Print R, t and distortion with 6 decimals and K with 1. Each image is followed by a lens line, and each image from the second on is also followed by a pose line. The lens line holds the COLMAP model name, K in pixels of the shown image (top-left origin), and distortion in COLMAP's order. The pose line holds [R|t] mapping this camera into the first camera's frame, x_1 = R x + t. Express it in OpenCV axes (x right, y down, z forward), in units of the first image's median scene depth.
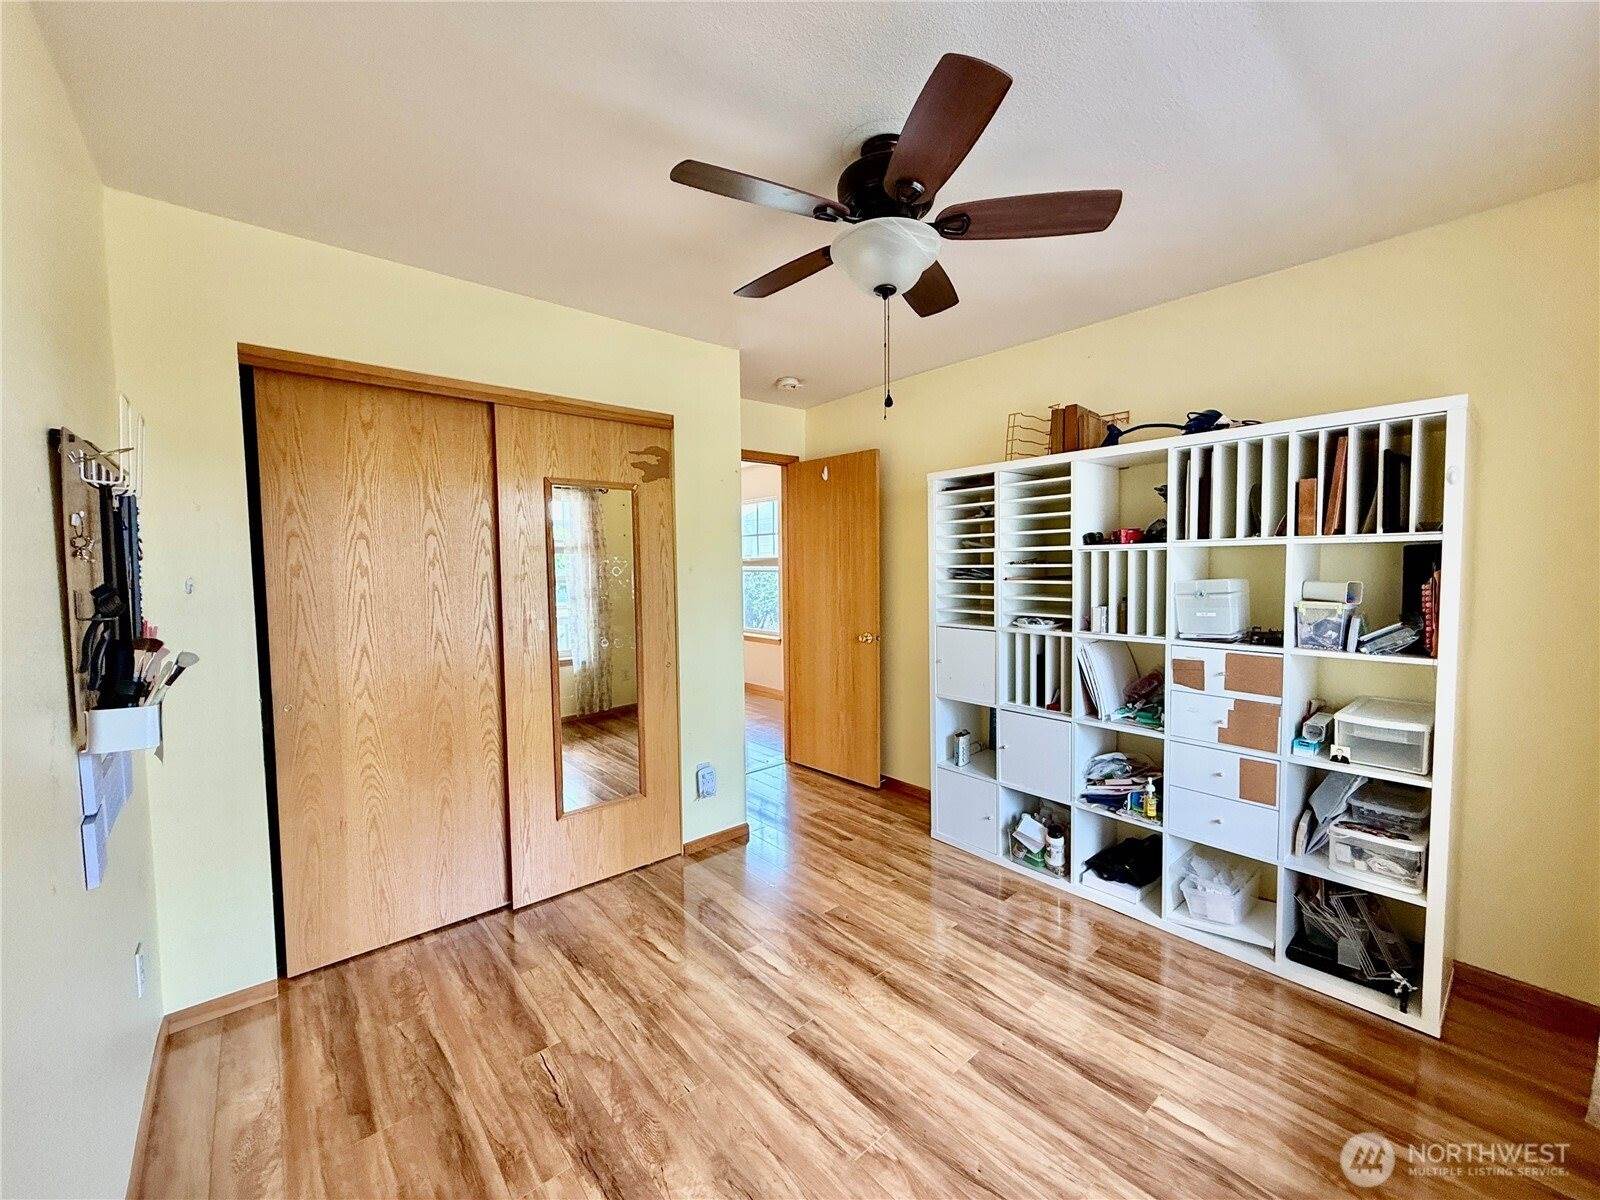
lens RADIAL K [[639.5, 0, 801.2], [0, 639.5, 597.6], [0, 0, 1]] dist [-0.000824, 0.000875]
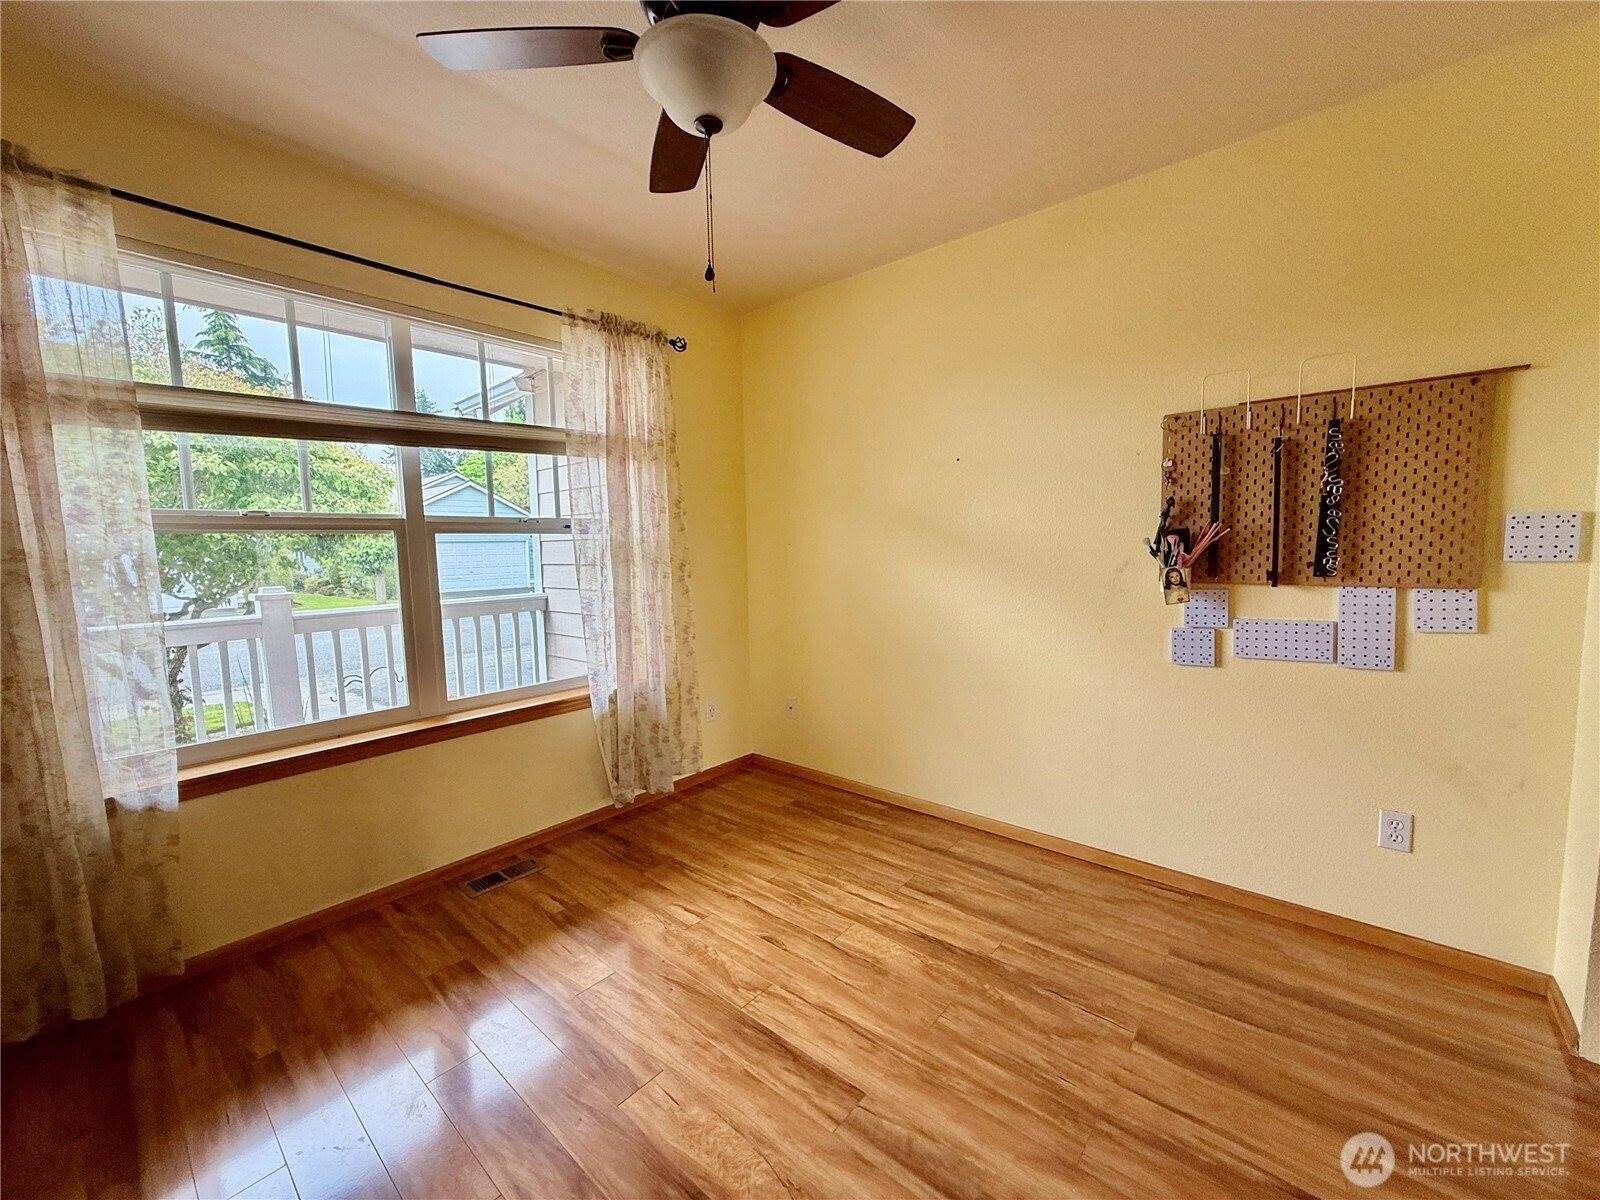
lens RADIAL K [[639.5, 0, 800.1], [0, 639.5, 599.9], [0, 0, 1]] dist [-0.000824, 0.000875]
pose [[-0.987950, 0.042560, -0.148805, 0.158346], [0.021026, 0.989442, 0.143395, -0.009064], [0.153337, 0.138538, -0.978415, 1.819741]]
